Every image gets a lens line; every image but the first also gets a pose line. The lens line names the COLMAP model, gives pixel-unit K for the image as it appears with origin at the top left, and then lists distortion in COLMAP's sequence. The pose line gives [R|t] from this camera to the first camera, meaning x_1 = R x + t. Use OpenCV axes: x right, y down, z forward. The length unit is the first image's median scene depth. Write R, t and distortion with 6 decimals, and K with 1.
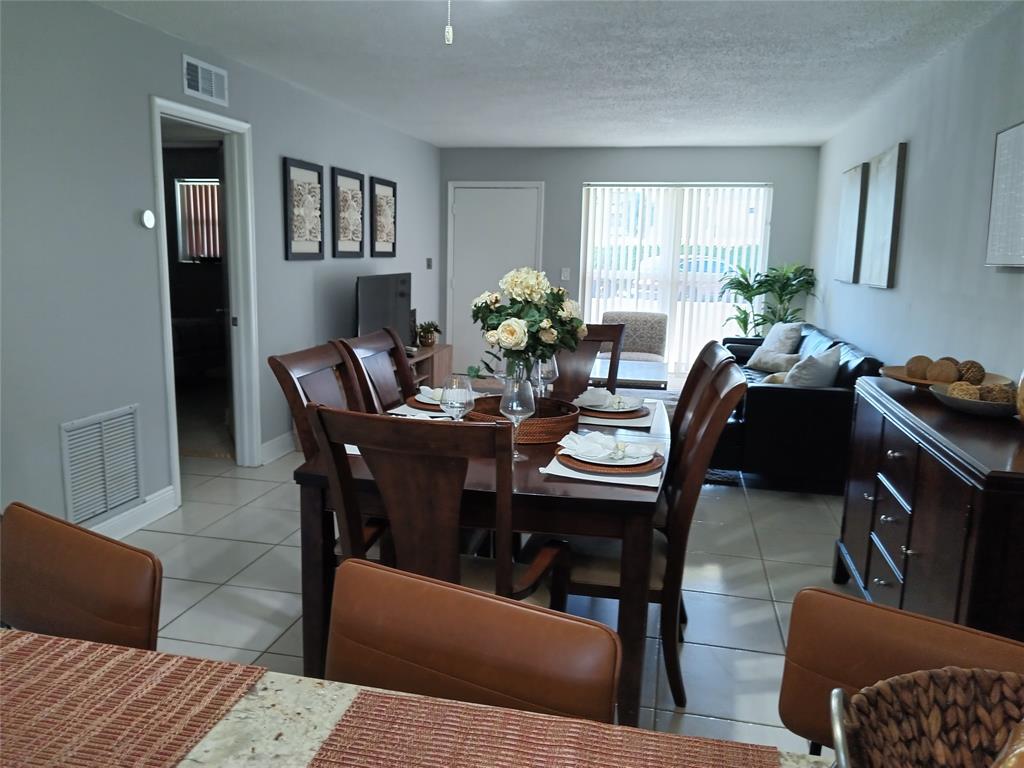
lens RADIAL K [[776.1, 0, 498.9], [0, 776.1, 380.0], [0, 0, 1]] dist [0.045276, -0.082997]
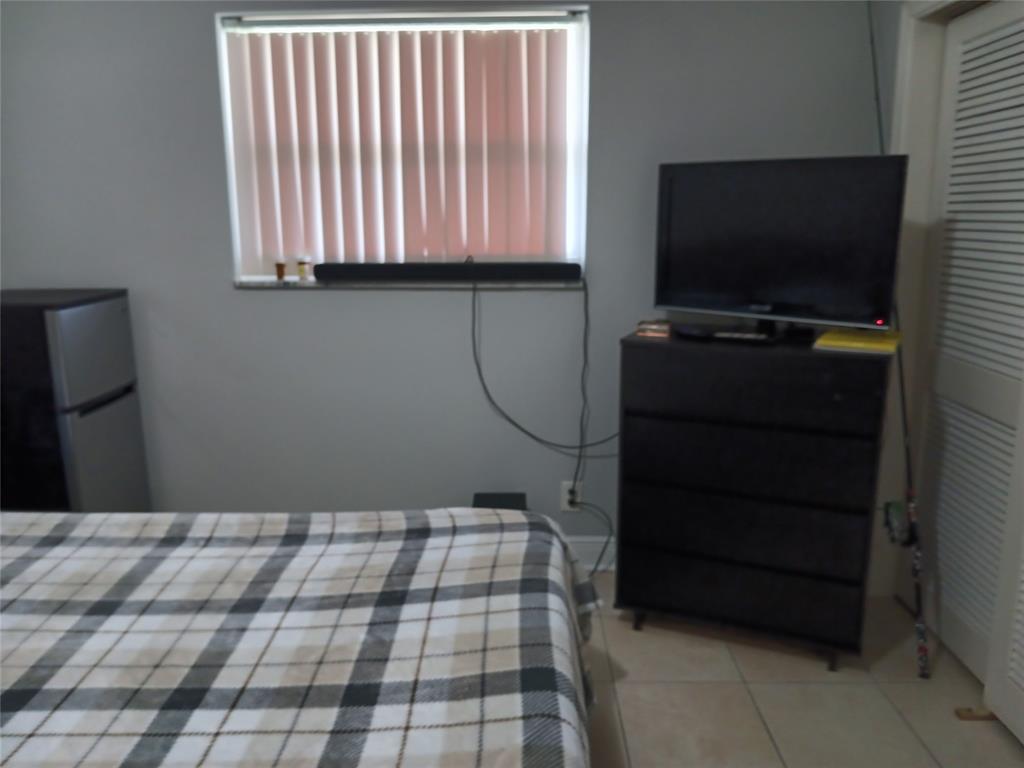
lens RADIAL K [[777.9, 0, 498.1], [0, 777.9, 378.8], [0, 0, 1]] dist [0.067831, -0.148239]
pose [[0.980213, -0.069842, 0.185217, -0.371226], [0.062361, 0.996997, 0.045922, -0.120229], [-0.187868, -0.033463, 0.981624, 0.666584]]
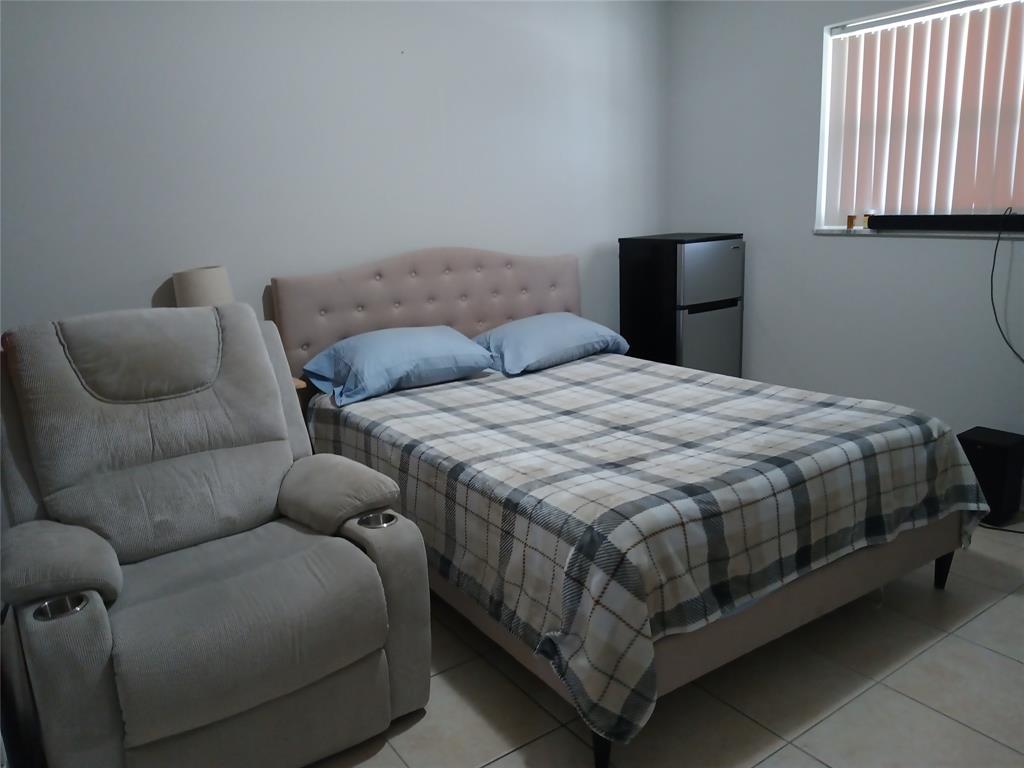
lens RADIAL K [[773.7, 0, 512.0], [0, 773.7, 384.0], [0, 0, 1]] dist [0.065464, -0.129968]
pose [[0.734434, 0.104502, -0.670587, -0.238273], [-0.061084, 0.994242, 0.088040, -0.095050], [0.675926, -0.023697, 0.736589, 0.576013]]
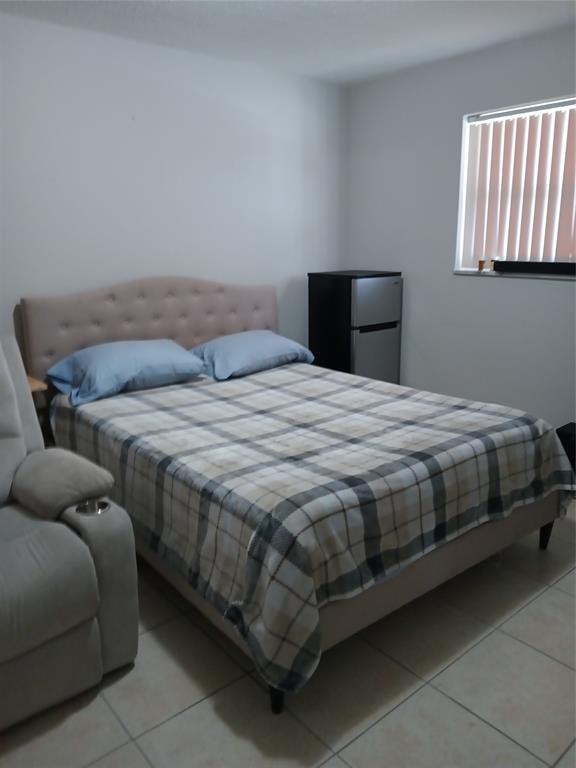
lens RADIAL K [[581.7, 0, 295.8], [0, 581.7, 379.8], [0, 0, 1]] dist [0.096911, -0.227392]
pose [[0.797333, 0.113216, -0.592826, -0.243915], [-0.078706, 0.993365, 0.083853, -0.100006], [0.598386, -0.020200, 0.800953, 0.597180]]
